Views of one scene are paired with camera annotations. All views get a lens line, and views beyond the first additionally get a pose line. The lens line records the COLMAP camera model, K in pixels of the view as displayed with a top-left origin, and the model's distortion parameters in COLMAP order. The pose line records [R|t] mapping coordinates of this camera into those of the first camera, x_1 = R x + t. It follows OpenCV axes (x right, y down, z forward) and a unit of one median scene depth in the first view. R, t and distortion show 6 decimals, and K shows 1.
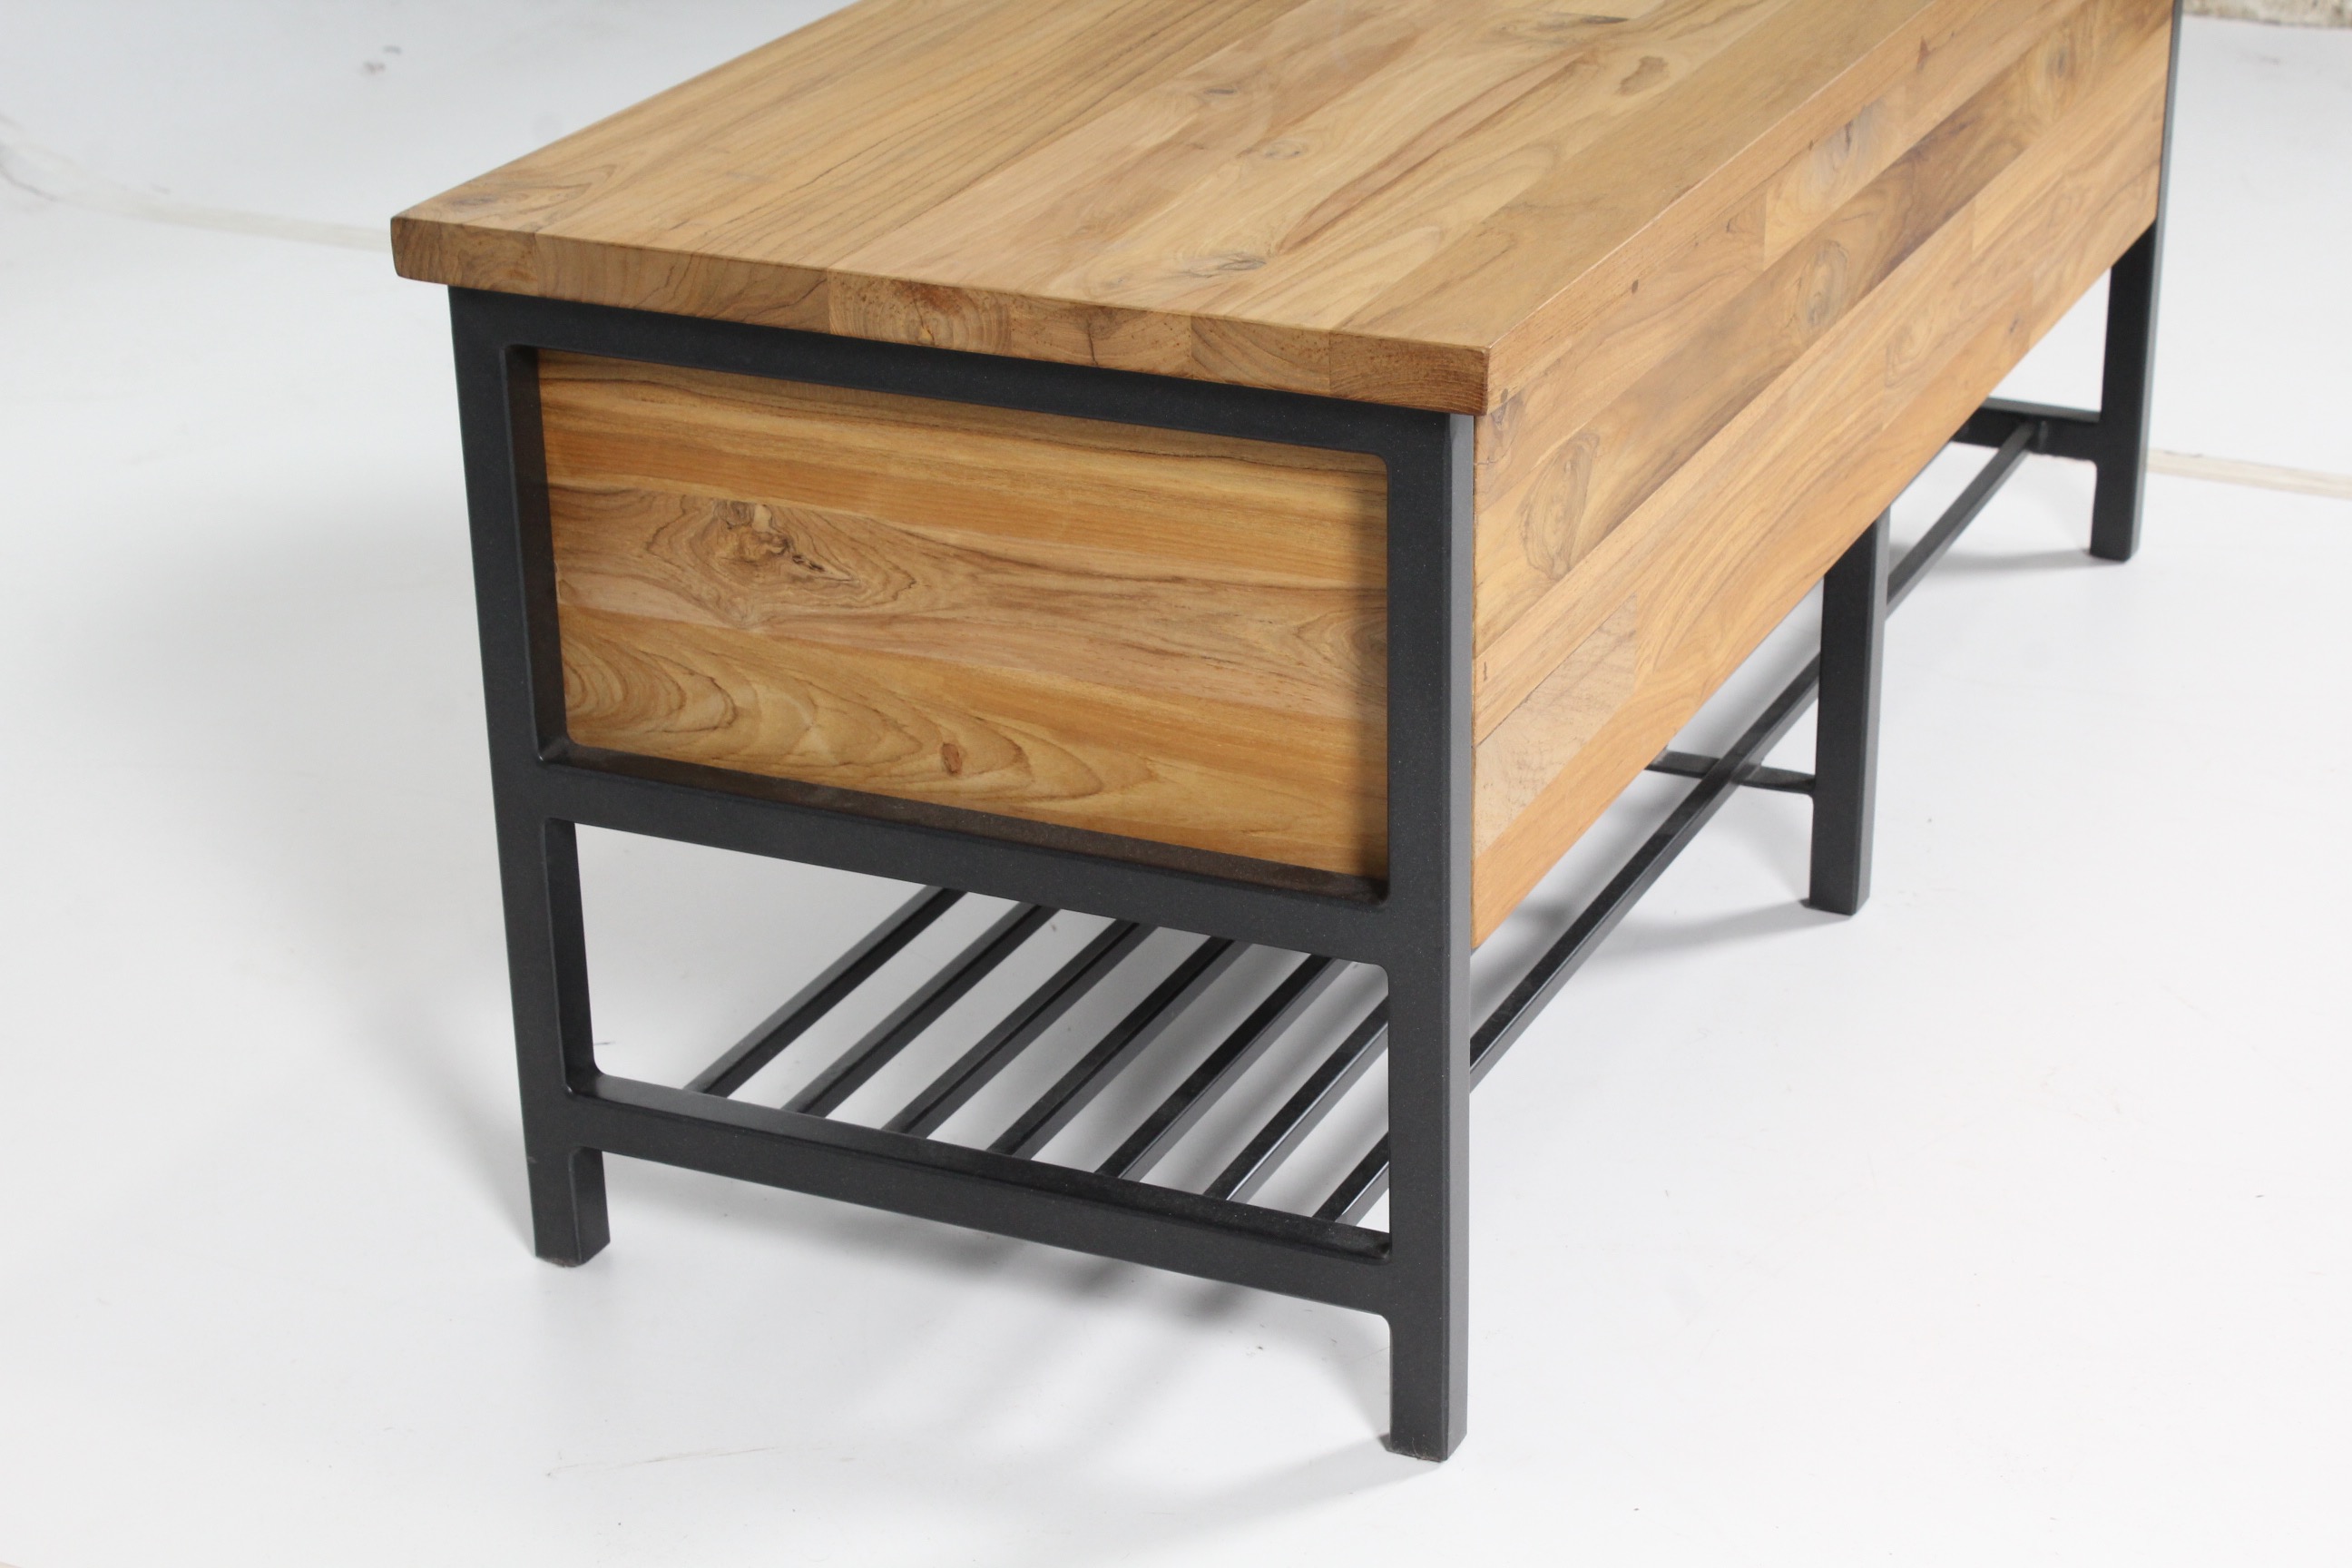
lens RADIAL K [[4451.0, 0, 1176.0], [0, 4451.0, 784.0], [0, 0, 1]] dist [0.006643, 0.057181]
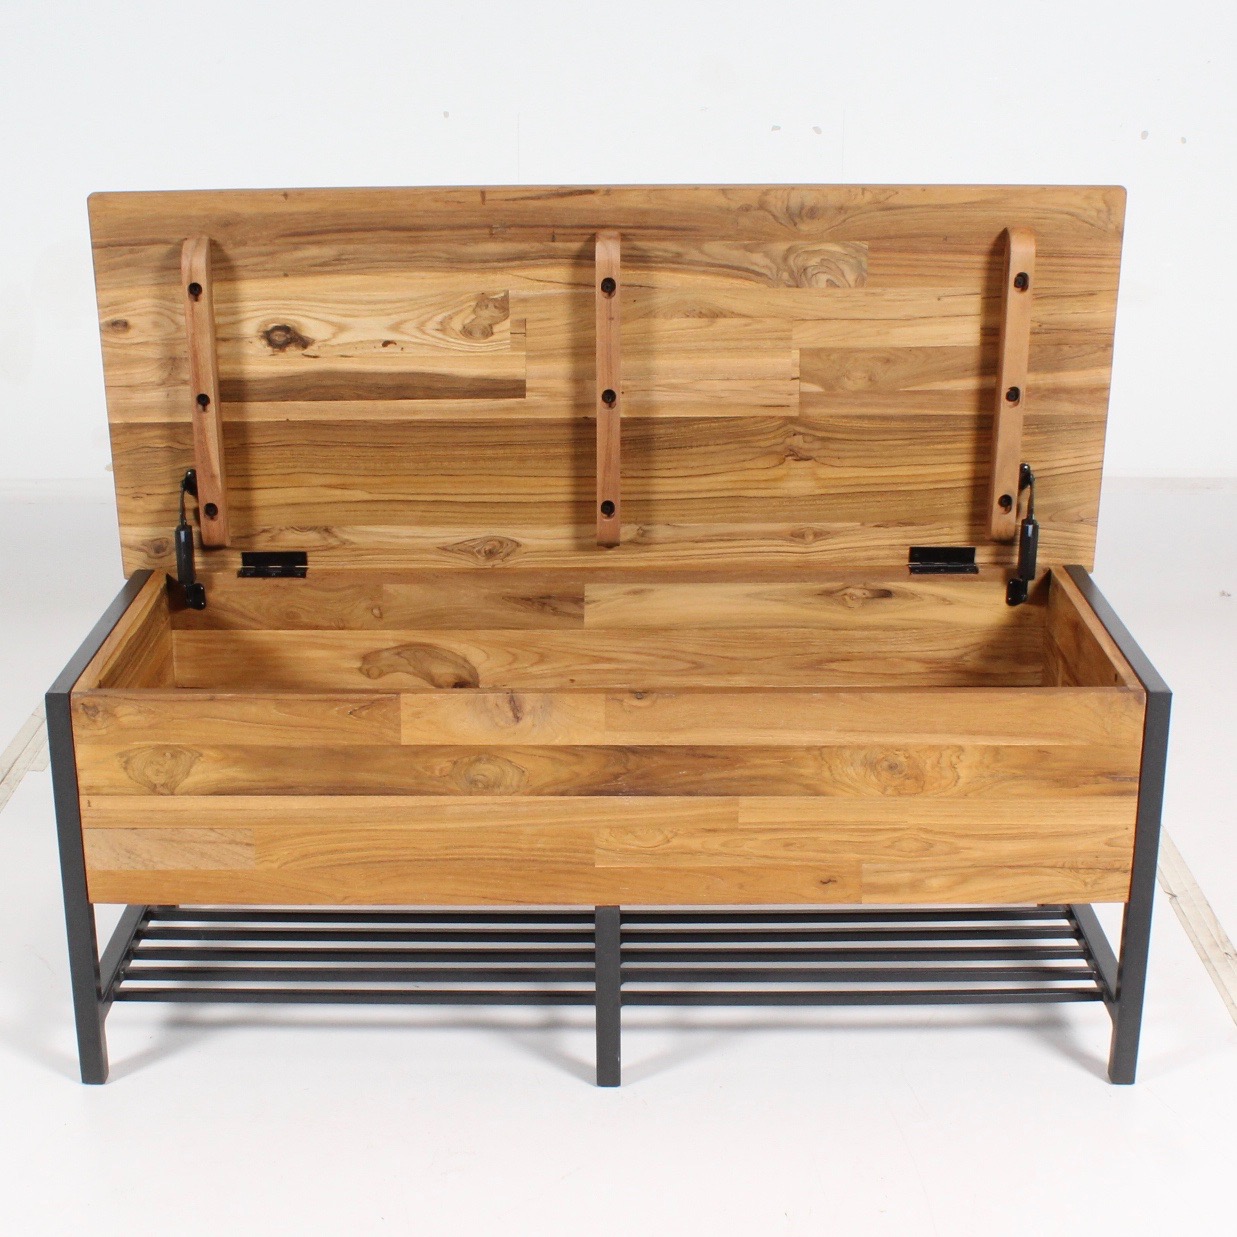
lens RADIAL K [[2154.6, 0, 564.6], [0, 2154.6, 616.9], [0, 0, 1]] dist [-0.183900, 0.189038]
pose [[0.407881, 0.299975, -0.862350, 1.199289], [-0.362452, 0.920077, 0.148620, -0.402818], [0.838010, 0.251941, 0.484008, 0.555772]]
